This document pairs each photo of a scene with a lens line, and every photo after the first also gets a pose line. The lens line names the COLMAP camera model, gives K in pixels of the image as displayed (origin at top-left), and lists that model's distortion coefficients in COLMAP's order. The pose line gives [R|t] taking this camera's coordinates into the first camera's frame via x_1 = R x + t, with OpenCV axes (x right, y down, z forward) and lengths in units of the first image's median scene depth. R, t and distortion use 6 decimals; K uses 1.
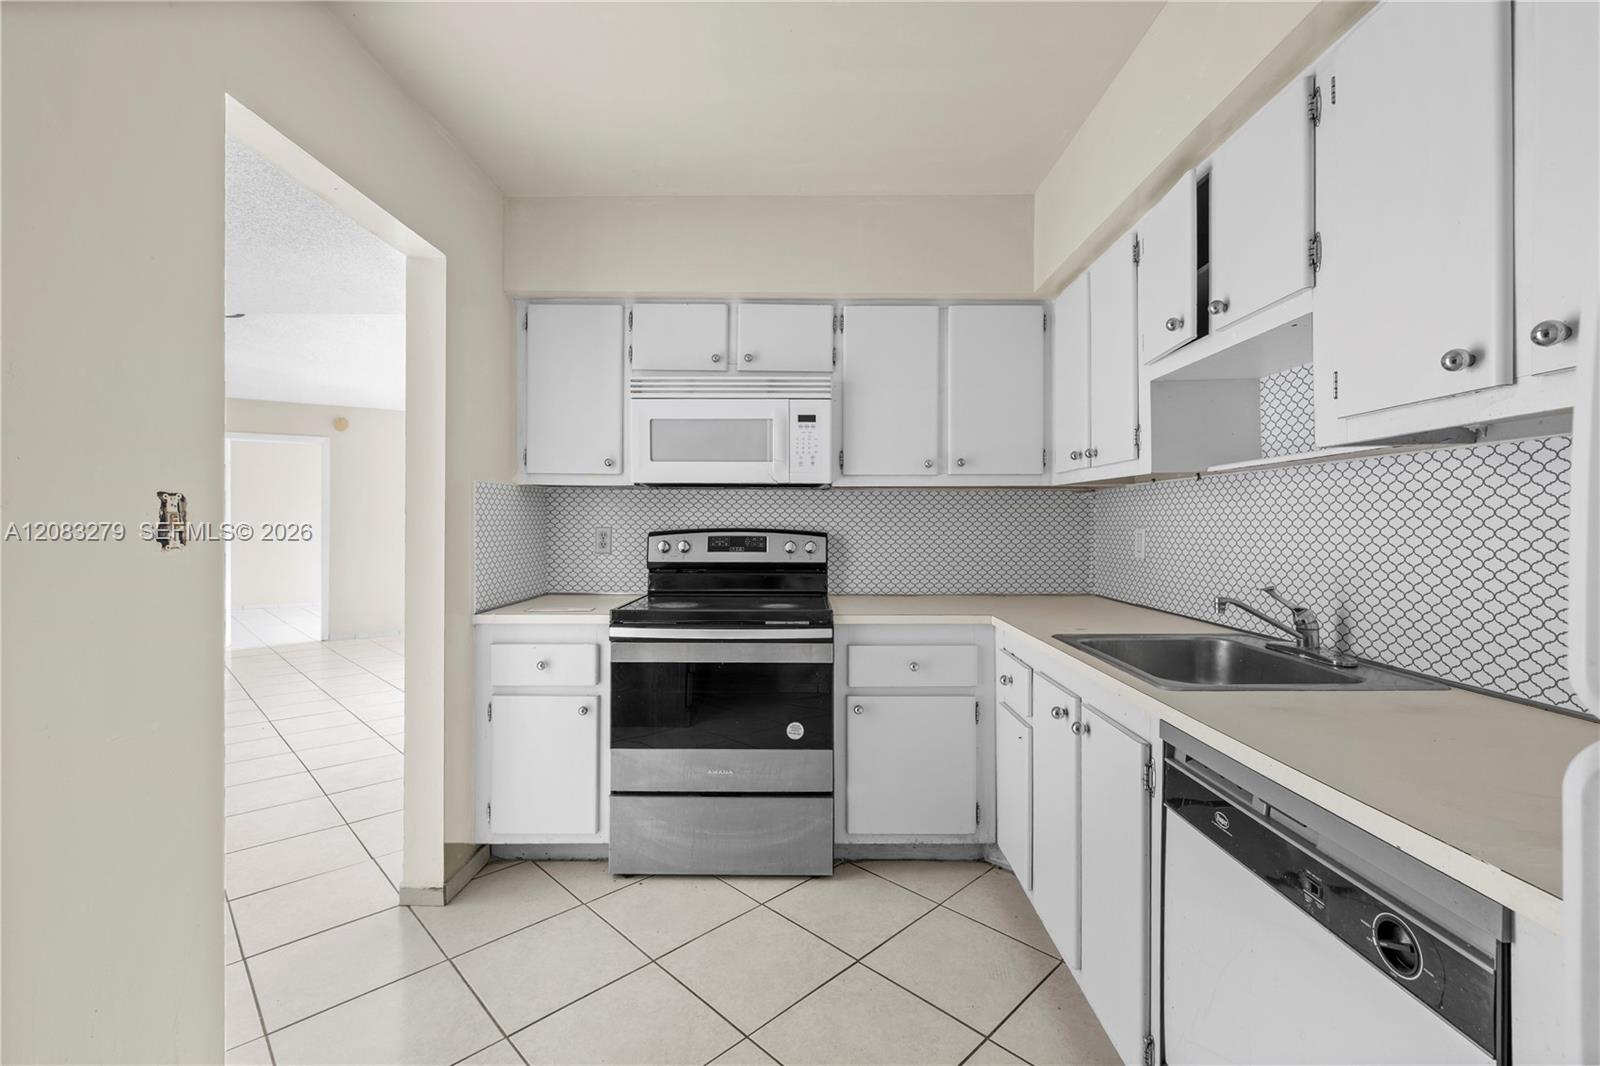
lens RADIAL K [[691.3, 0, 802.7], [0, 691.3, 526.6], [0, 0, 1]] dist [-0.000817, 0.002520]
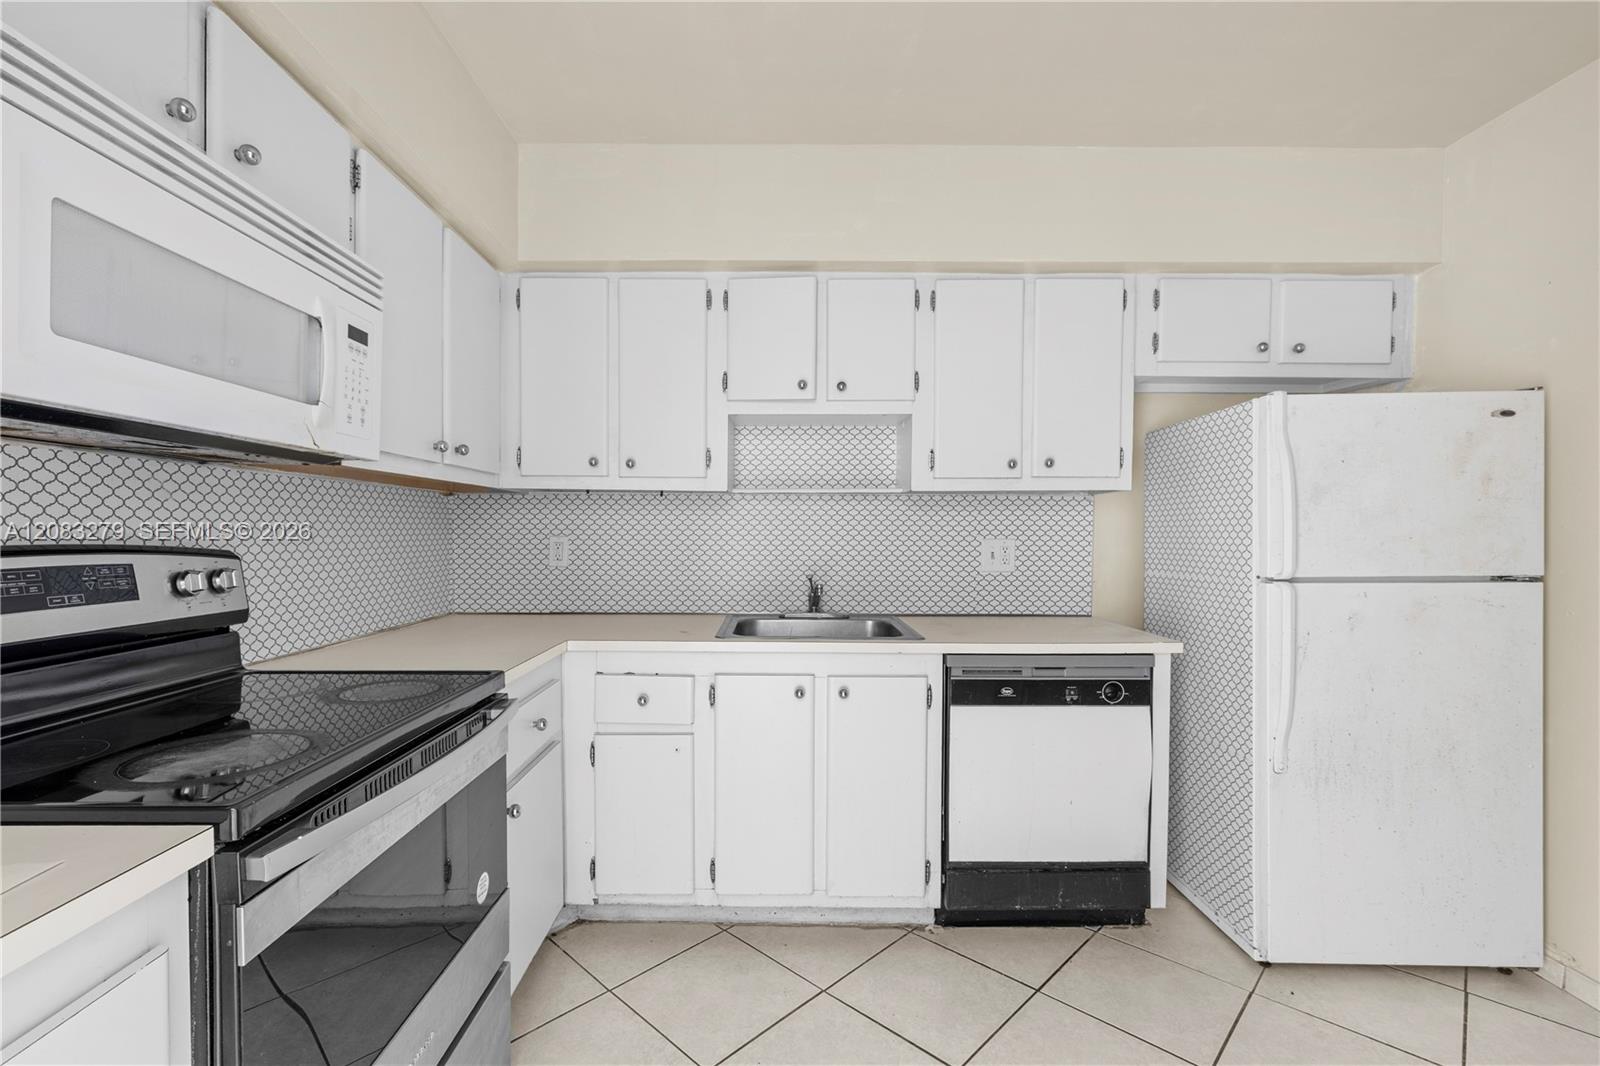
lens RADIAL K [[691.3, 0, 797.7], [0, 691.3, 537.9], [0, 0, 1]] dist [-0.000817, 0.002520]
pose [[-0.013526, -0.009909, 0.999859, -0.479075], [0.000322, 0.999951, 0.009914, -0.005335], [-0.999908, 0.000456, -0.013522, 0.602426]]
